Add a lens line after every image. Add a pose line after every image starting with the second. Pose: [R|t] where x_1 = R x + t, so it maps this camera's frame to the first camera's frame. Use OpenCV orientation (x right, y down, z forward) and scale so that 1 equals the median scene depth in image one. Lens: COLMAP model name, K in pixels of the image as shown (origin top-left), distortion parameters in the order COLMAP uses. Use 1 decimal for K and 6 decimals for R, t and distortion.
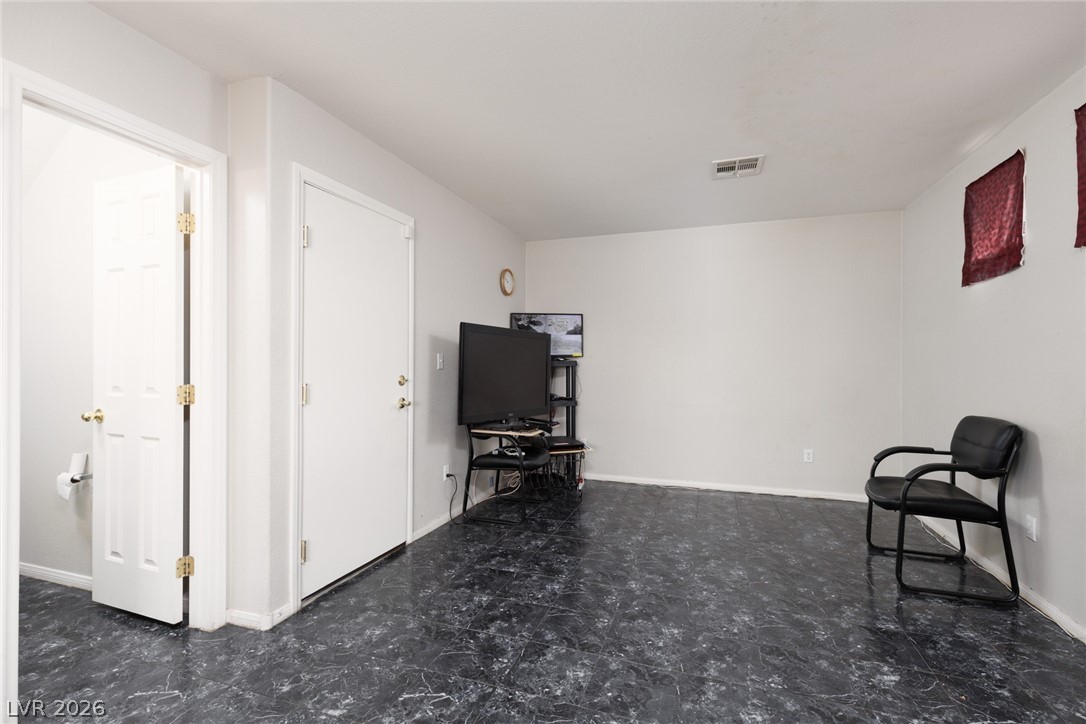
lens RADIAL K [[484.5, 0, 548.5], [0, 484.5, 360.1], [0, 0, 1]] dist [0.000306, 0.000509]
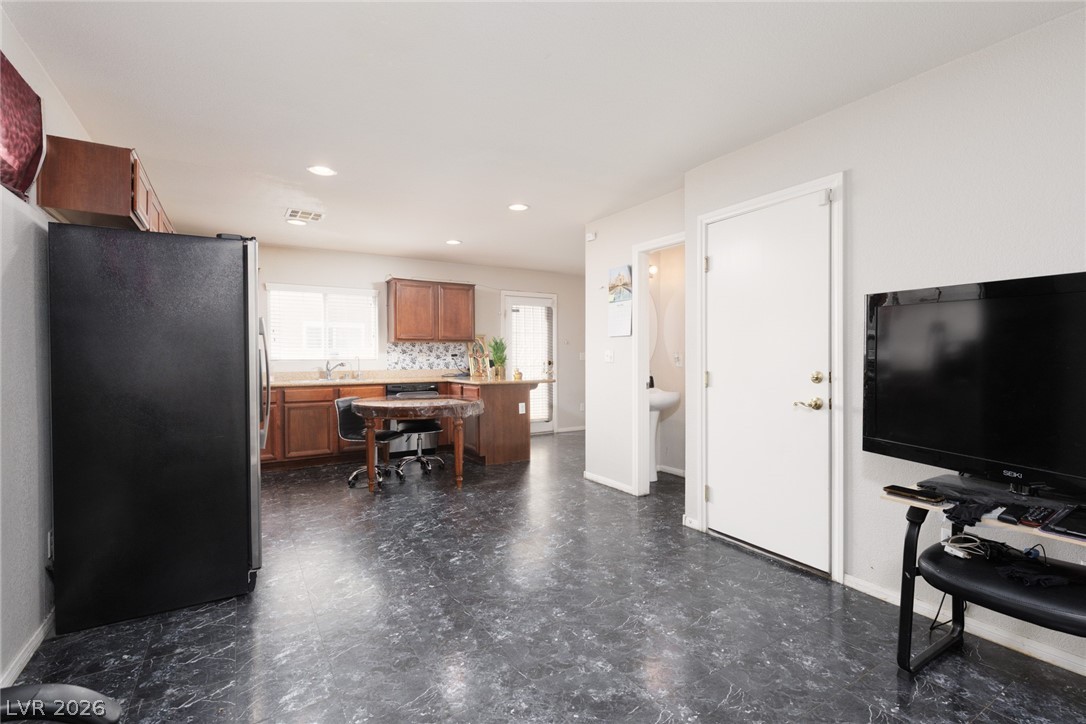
lens RADIAL K [[505.5, 0, 551.4], [0, 505.5, 359.4], [0, 0, 1]] dist [0.000821, -0.000131]
pose [[-0.631373, 0.009562, -0.775420, 0.896404], [0.007446, 0.999953, 0.006268, 0.002155], [0.775443, -0.001816, -0.631415, 1.582972]]
